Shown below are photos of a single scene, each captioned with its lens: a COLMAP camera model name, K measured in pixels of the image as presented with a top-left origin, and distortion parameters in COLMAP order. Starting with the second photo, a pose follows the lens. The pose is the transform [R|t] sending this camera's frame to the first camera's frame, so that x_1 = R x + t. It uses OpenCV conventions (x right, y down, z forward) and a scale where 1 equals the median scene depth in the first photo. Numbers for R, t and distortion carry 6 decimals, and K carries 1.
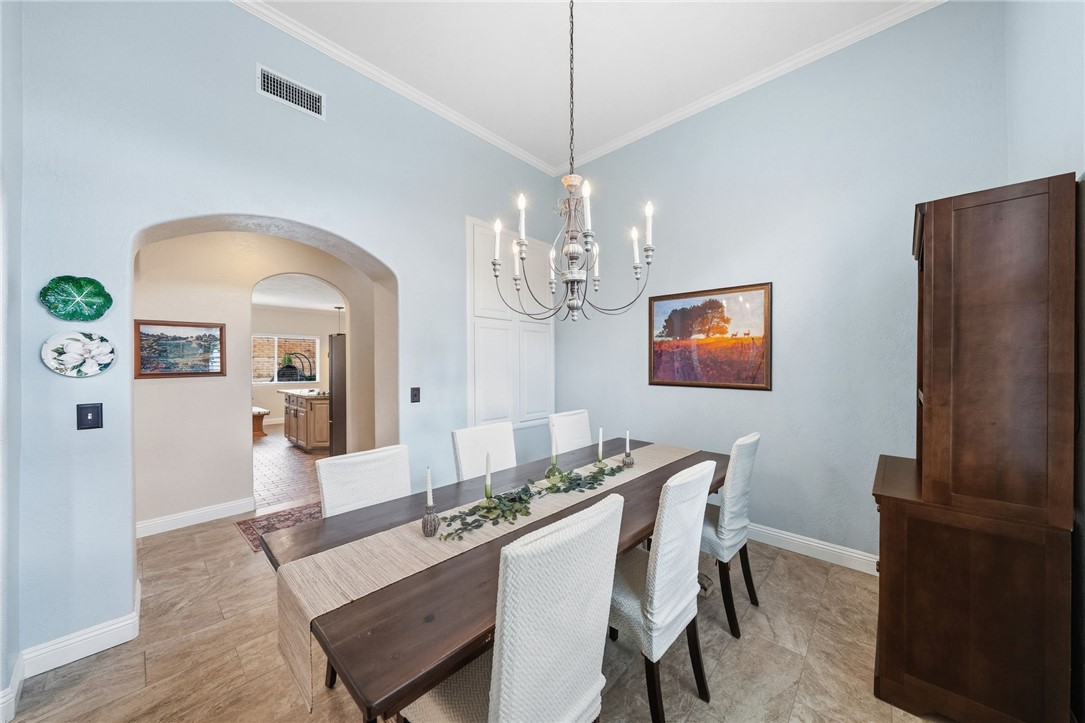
lens RADIAL K [[379.6, 0, 544.1], [0, 379.6, 362.7], [0, 0, 1]] dist [0.000163, -0.000202]
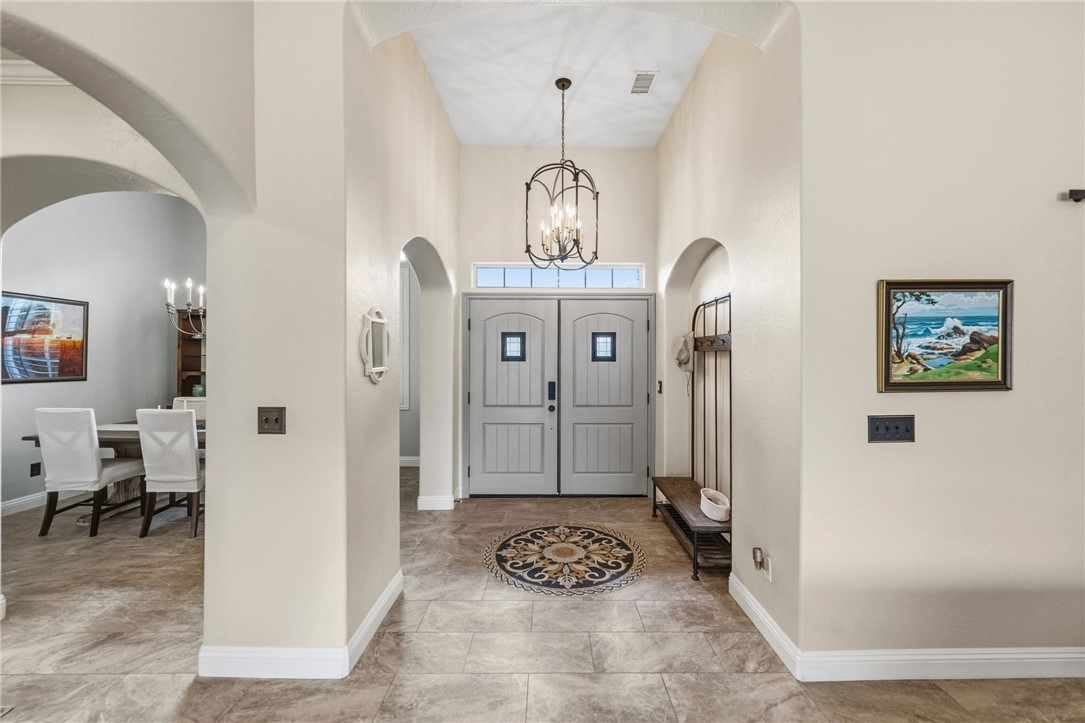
lens RADIAL K [[428.1, 0, 548.9], [0, 428.1, 363.0], [0, 0, 1]] dist [-0.000797, -0.000118]
pose [[-0.682547, -0.001778, 0.730839, -1.637988], [0.000202, 0.999997, 0.002621, 0.005759], [-0.730841, 0.001937, -0.682545, 0.808016]]
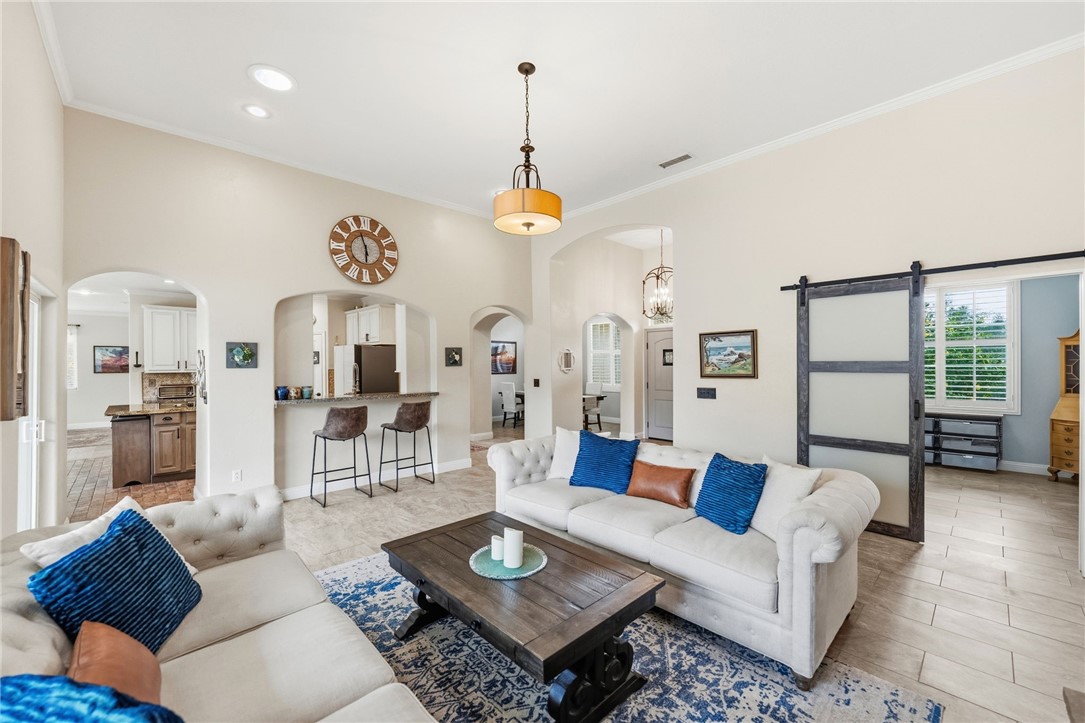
lens RADIAL K [[428.1, 0, 548.9], [0, 428.1, 363.0], [0, 0, 1]] dist [-0.000797, -0.000118]
pose [[0.053147, 0.005078, 0.998574, -3.182544], [0.003458, 0.999980, -0.005270, 0.001217], [-0.998581, 0.003733, 0.053129, 0.477667]]
